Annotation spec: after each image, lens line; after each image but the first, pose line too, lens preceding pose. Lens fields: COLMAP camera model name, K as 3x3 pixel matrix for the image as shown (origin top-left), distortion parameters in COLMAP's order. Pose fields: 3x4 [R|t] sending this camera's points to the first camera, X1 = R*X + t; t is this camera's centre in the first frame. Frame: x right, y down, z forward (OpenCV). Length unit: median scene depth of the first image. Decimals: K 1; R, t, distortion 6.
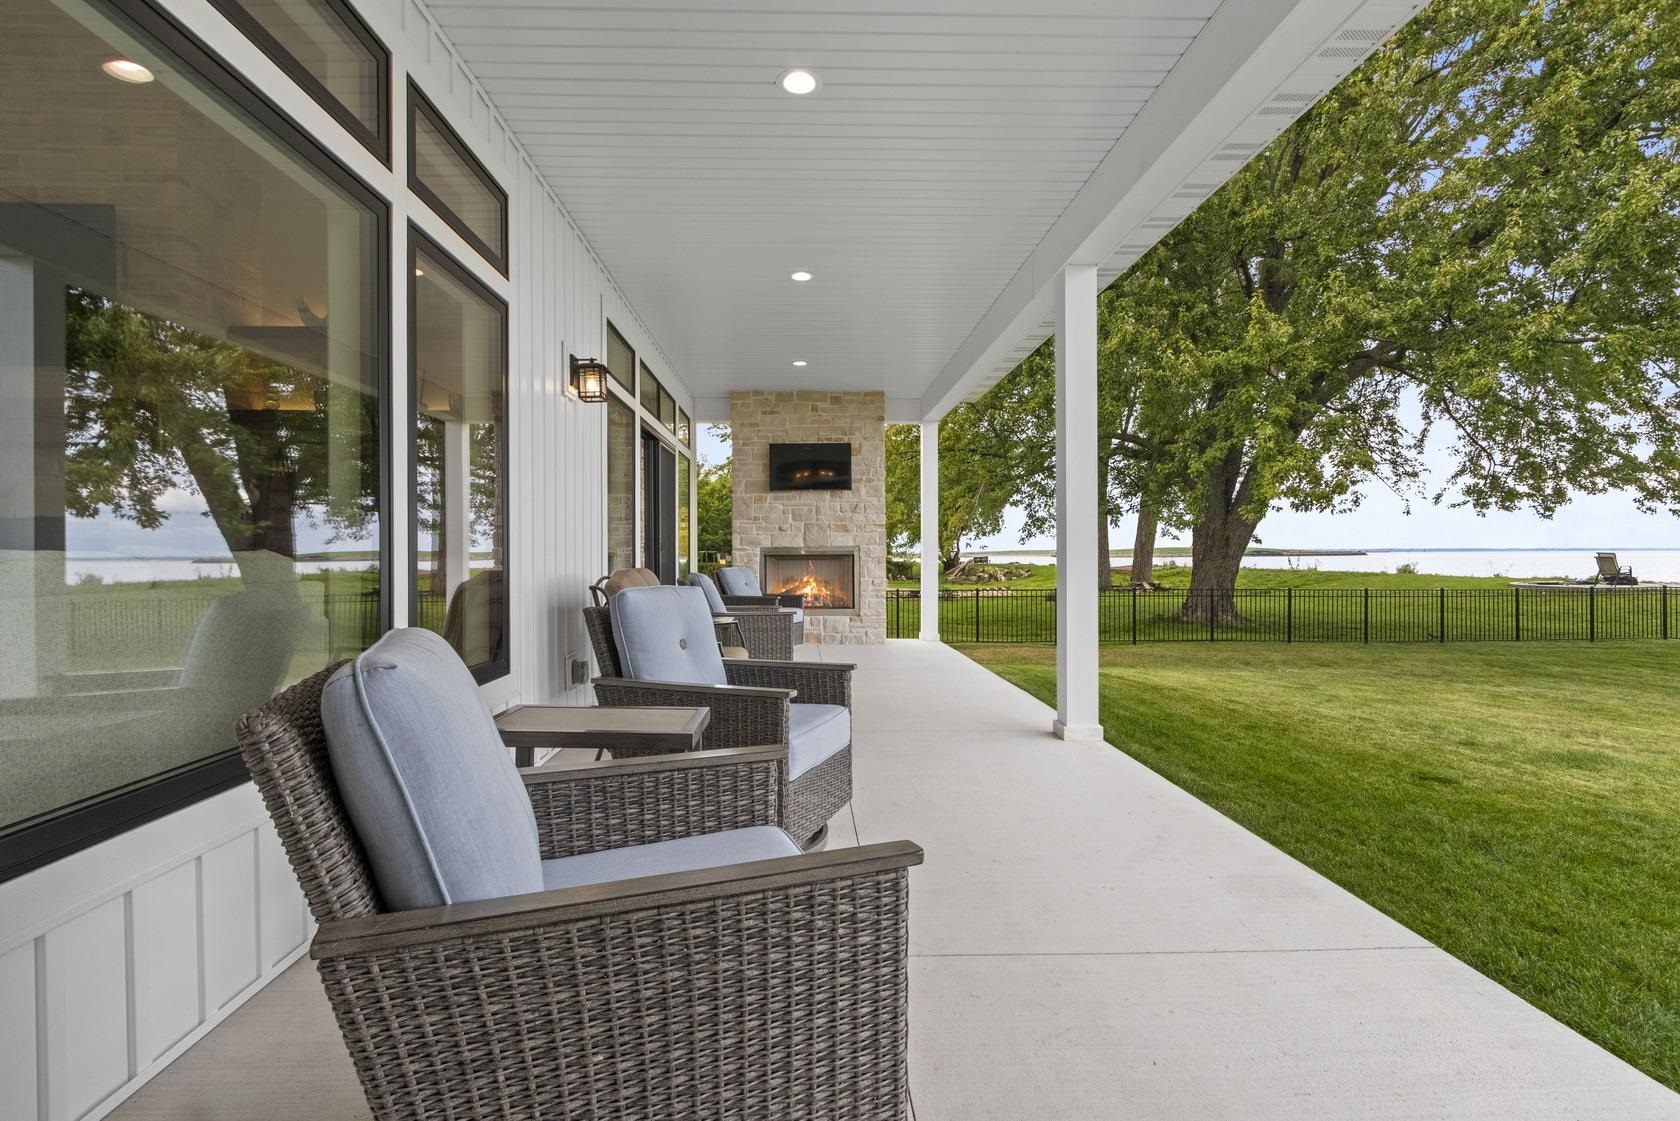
lens RADIAL K [[777.0, 0, 822.8], [0, 777.0, 558.6], [0, 0, 1]] dist [0.007107, -0.003656]
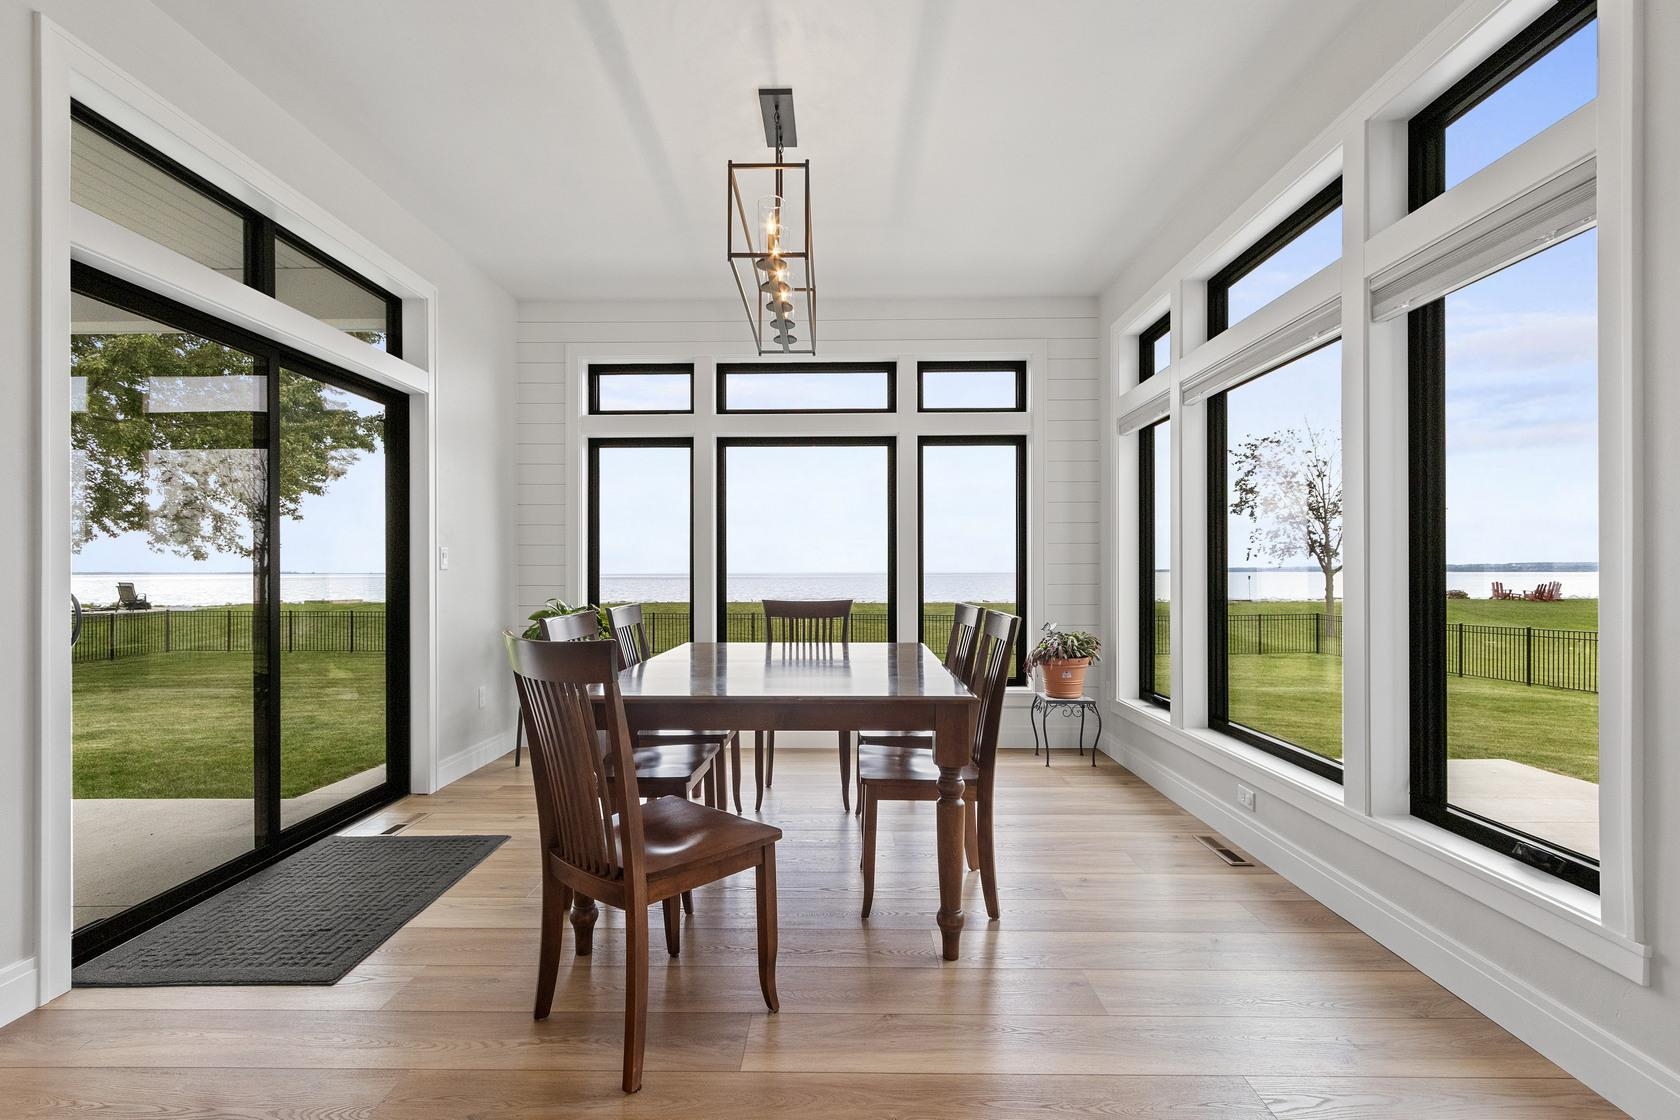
lens RADIAL K [[777.0, 0, 833.9], [0, 777.0, 567.4], [0, 0, 1]] dist [0.007107, -0.003656]
pose [[0.049786, 0.011807, 0.998690, -0.130803], [0.005854, 0.999910, -0.012113, -0.012054], [-0.998743, 0.006449, 0.049712, -0.140892]]
